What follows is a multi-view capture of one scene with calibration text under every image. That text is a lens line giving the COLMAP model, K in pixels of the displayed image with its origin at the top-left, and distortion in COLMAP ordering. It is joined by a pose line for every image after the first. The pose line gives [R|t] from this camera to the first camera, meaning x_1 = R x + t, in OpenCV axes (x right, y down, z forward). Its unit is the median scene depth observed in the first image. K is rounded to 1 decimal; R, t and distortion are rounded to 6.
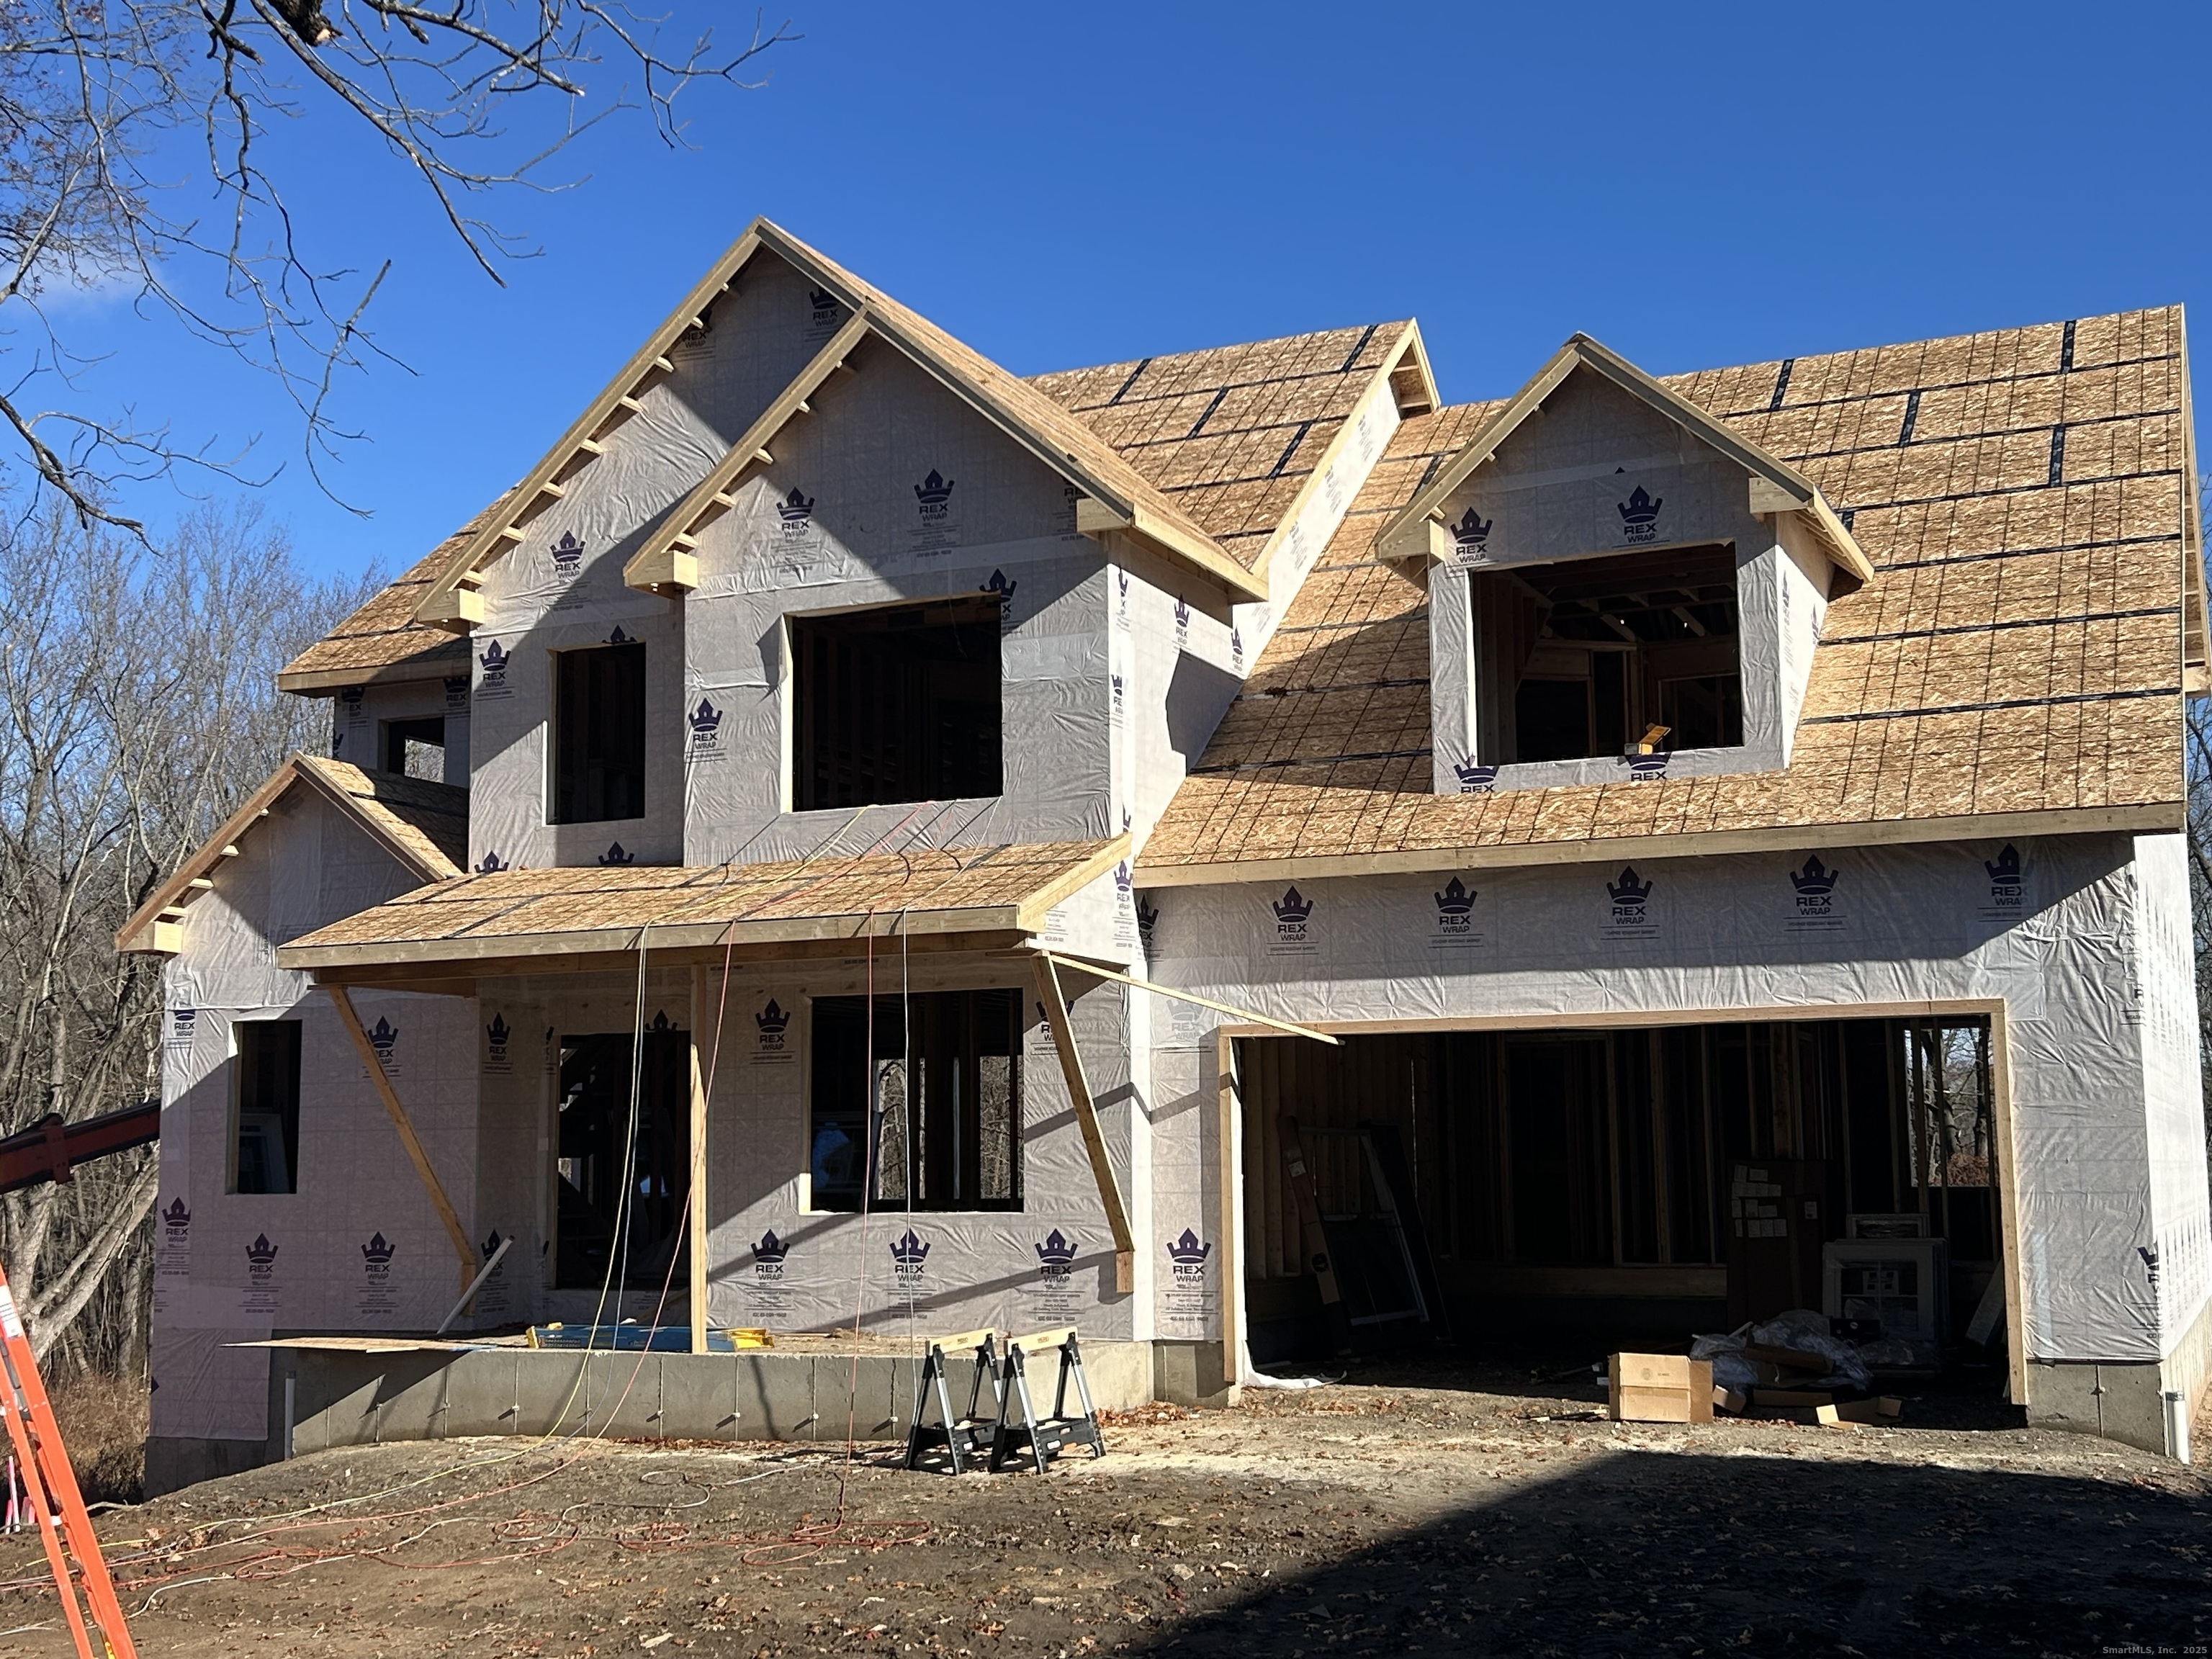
lens RADIAL K [[2614.9, 0, 1104.4], [0, 2614.9, 843.0], [0, 0, 1]] dist [0.121260, -0.285810]
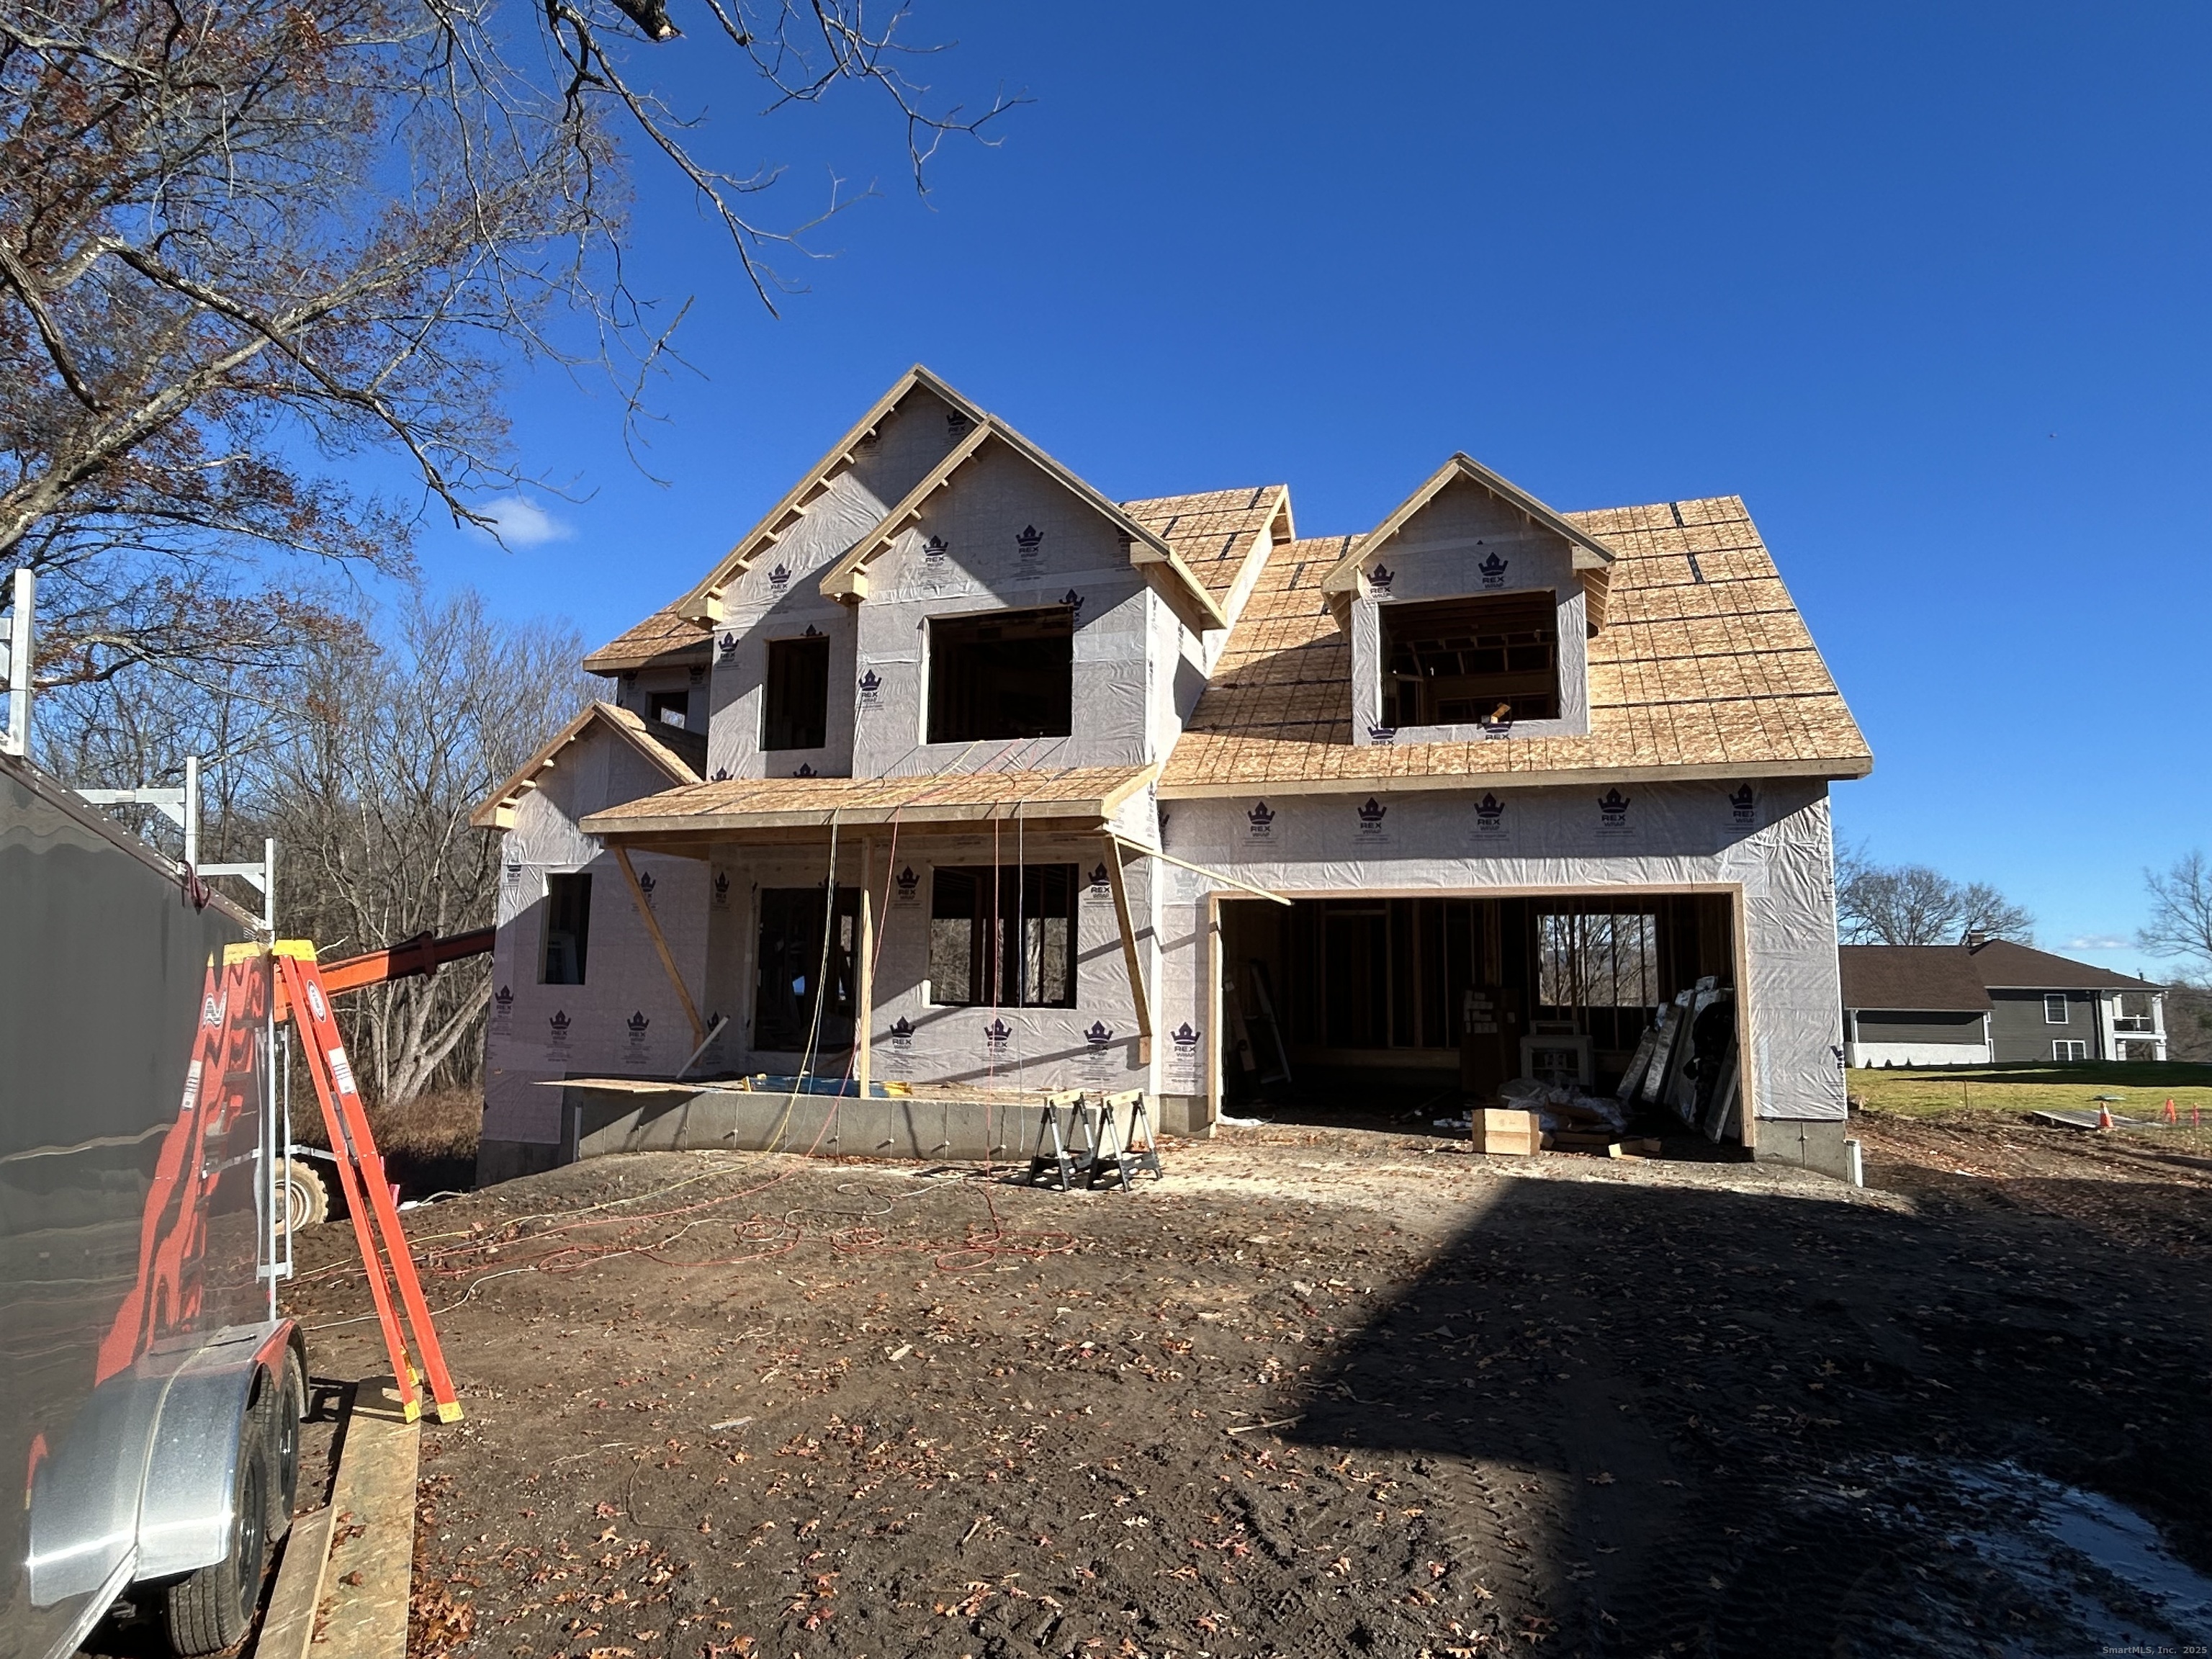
lens RADIAL K [[1268.7, 0, 1106.0], [0, 1268.7, 829.5], [0, 0, 1]] dist [-0.001264, -0.000275]
pose [[0.994409, 0.036927, 0.098930, -0.087752], [-0.036510, 0.999315, -0.006017, 0.038936], [-0.099085, 0.002371, 0.995076, 0.255445]]
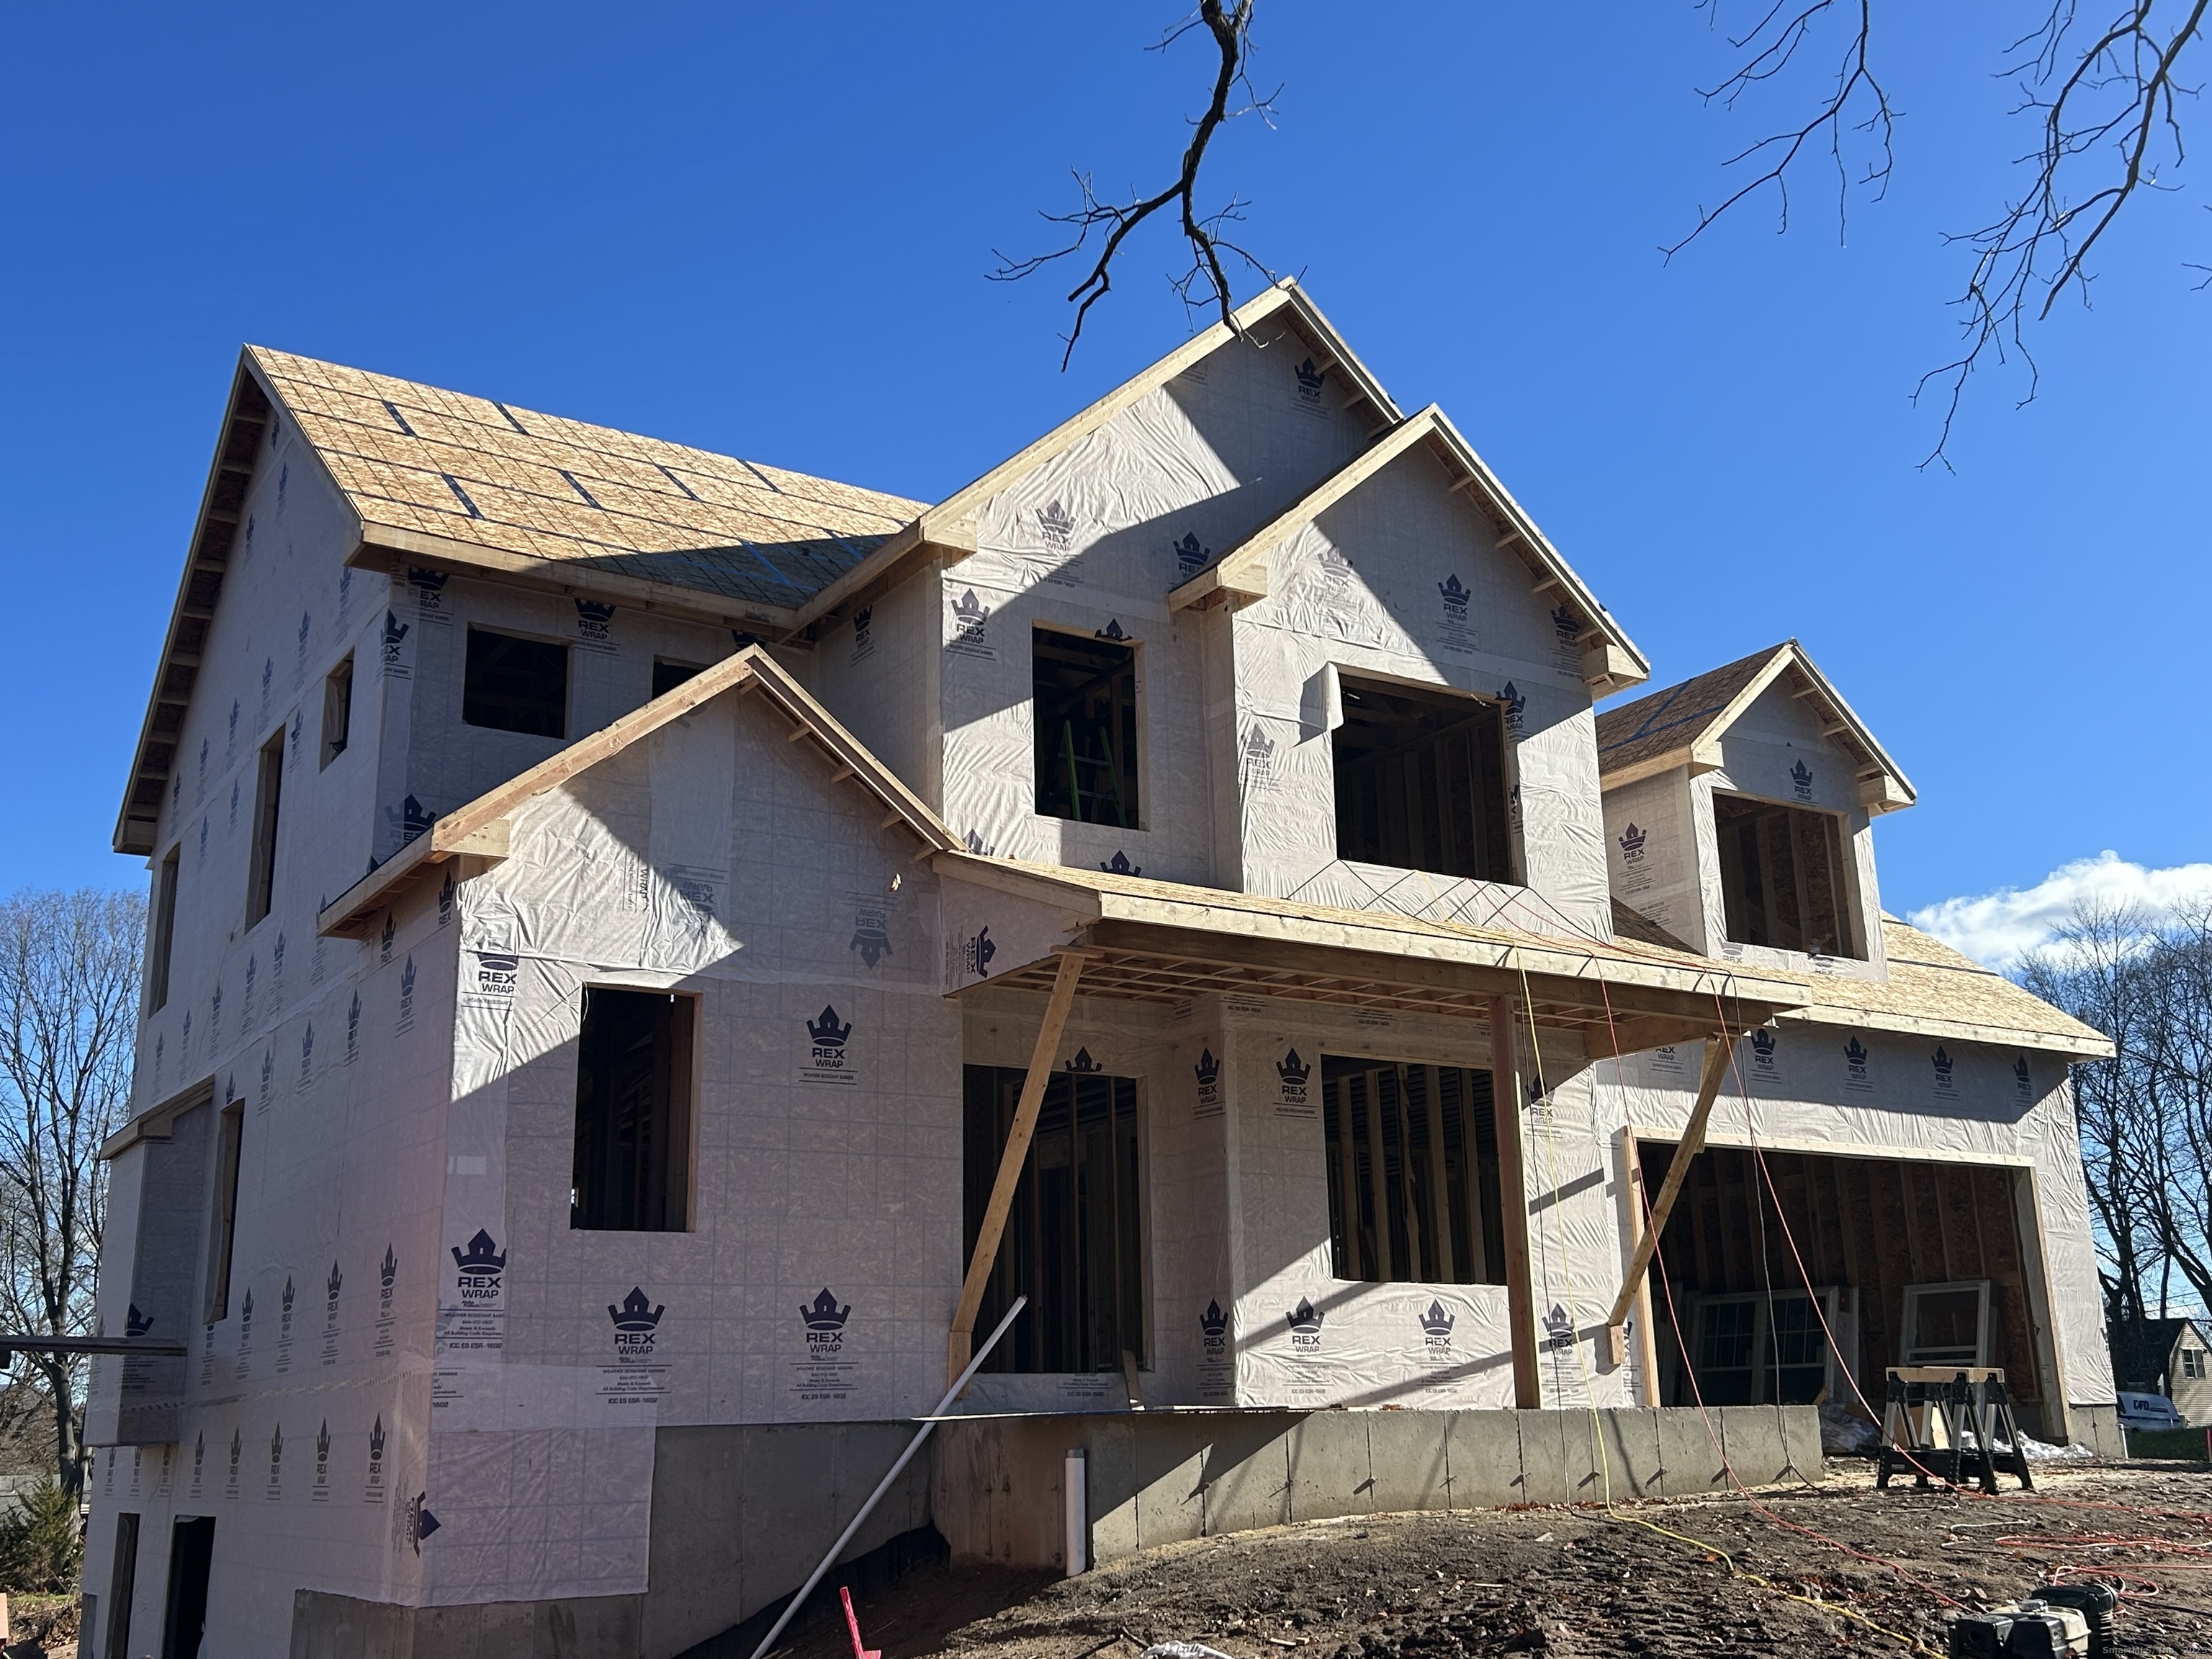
lens RADIAL K [[2163.1, 0, 1082.4], [0, 2163.1, 829.2], [0, 0, 1]] dist [0.105054, -0.203861]
pose [[0.548290, 0.225712, 0.805252, -0.833130], [-0.086054, 0.973005, -0.214140, 0.159683], [-0.831849, 0.048115, 0.552913, 0.642504]]
